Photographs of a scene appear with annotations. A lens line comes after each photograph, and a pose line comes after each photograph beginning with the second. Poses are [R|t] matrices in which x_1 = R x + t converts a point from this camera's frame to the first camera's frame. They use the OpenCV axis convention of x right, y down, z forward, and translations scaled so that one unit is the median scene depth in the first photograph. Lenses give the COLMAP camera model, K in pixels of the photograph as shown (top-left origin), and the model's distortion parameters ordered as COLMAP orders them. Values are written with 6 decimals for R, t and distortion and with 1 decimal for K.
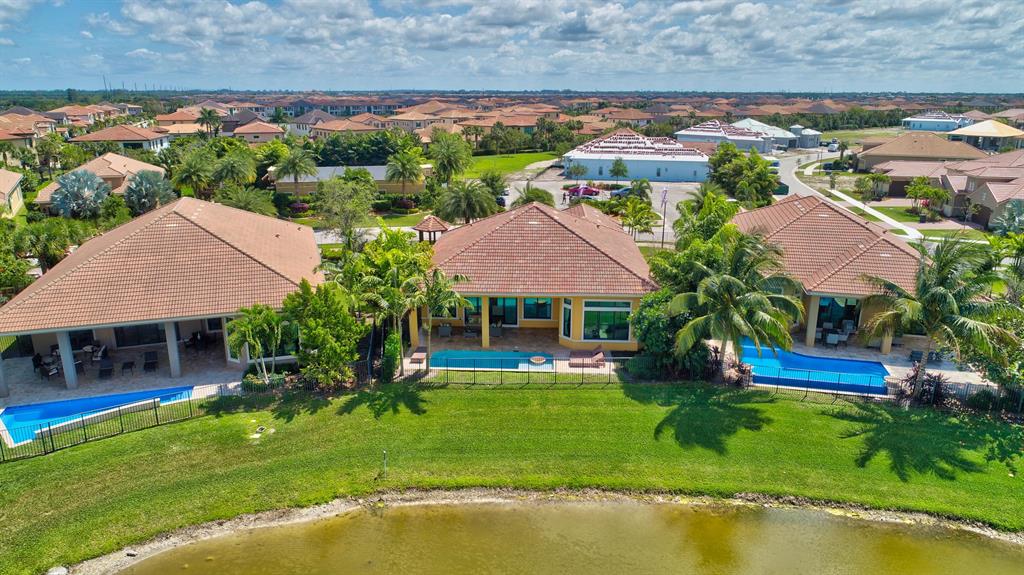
lens RADIAL K [[684.7, 0, 512.0], [0, 684.7, 287.5], [0, 0, 1]] dist [-0.006175, -0.002871]
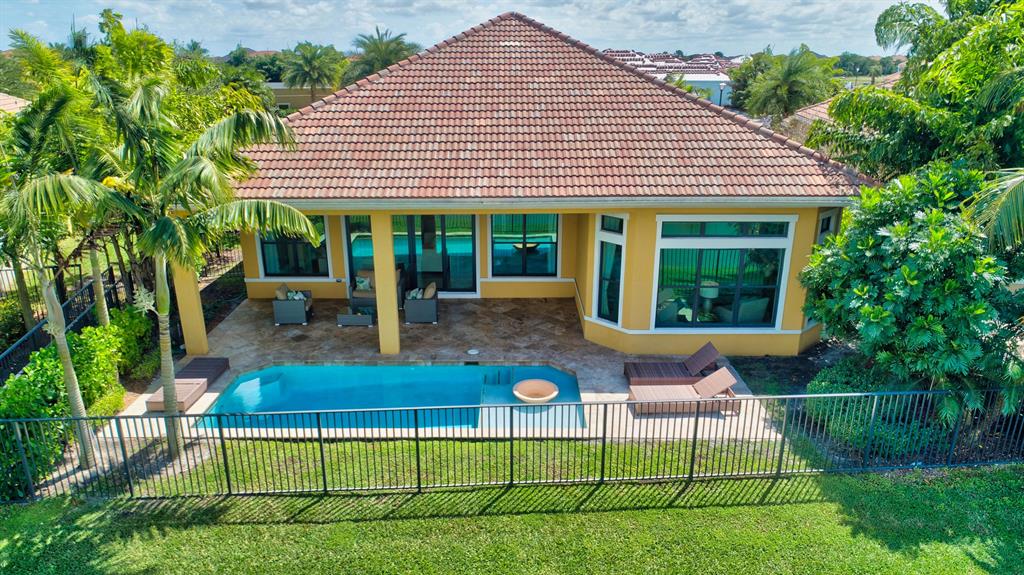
lens RADIAL K [[691.1, 0, 522.6], [0, 691.1, 299.0], [0, 0, 1]] dist [-0.002655, 0.001254]
pose [[0.998432, -0.018410, 0.052870, 0.015377], [0.015394, 0.998261, 0.056902, 0.042888], [-0.053826, -0.055999, 0.996979, 0.712821]]
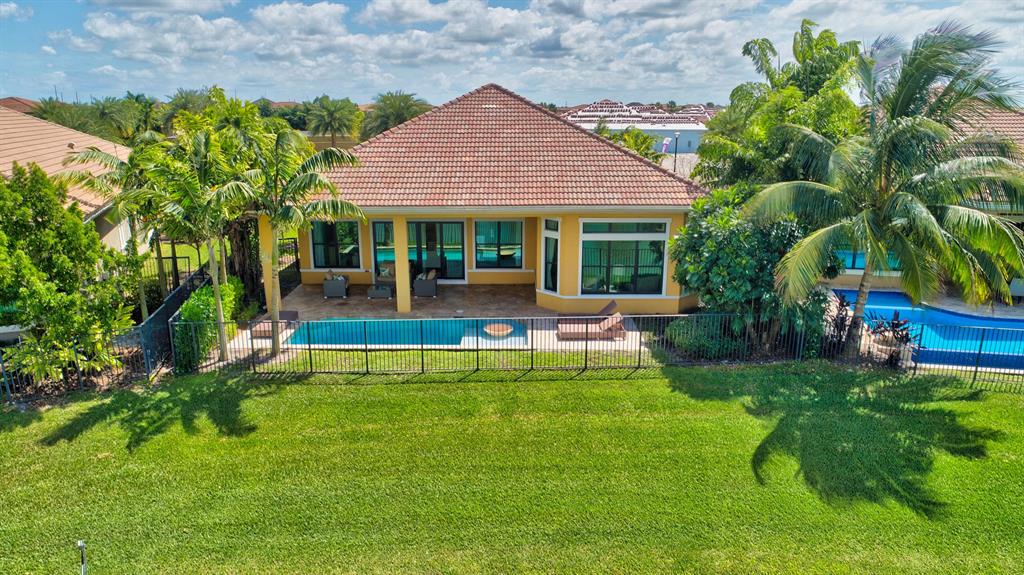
lens RADIAL K [[684.9, 0, 520.8], [0, 684.9, 301.3], [0, 0, 1]] dist [0.000682, -0.002403]
pose [[0.998776, -0.013040, 0.047710, 0.032866], [0.013181, 0.999910, -0.002643, 0.092400], [-0.047672, 0.003269, 0.998858, 0.507700]]
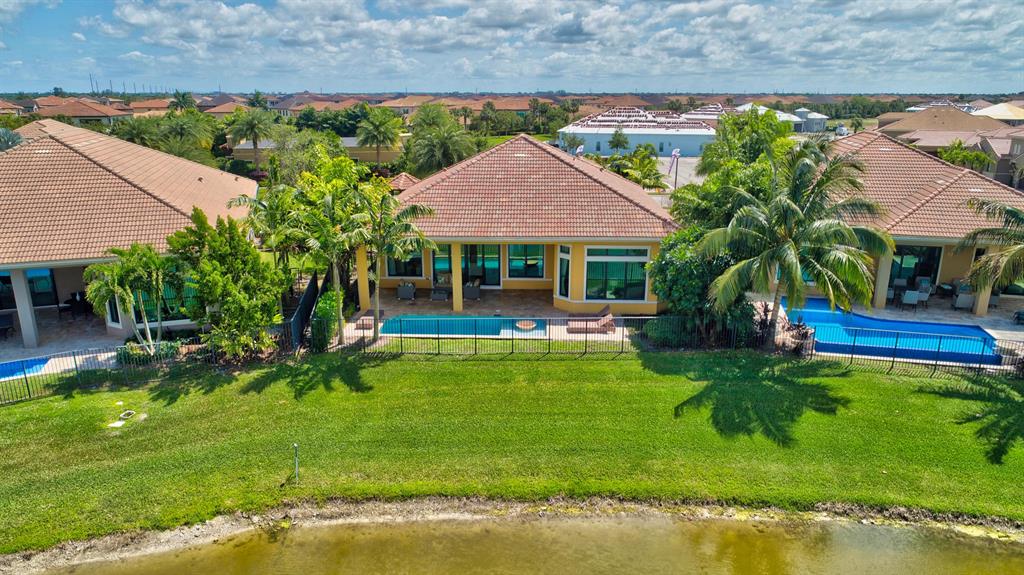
lens RADIAL K [[687.8, 0, 515.3], [0, 687.8, 287.4], [0, 0, 1]] dist [-0.003498, 0.001390]
pose [[0.999937, -0.003342, 0.010698, 0.019902], [0.003379, 0.999988, -0.003485, 0.072741], [-0.010687, 0.003521, 0.999937, 0.263920]]
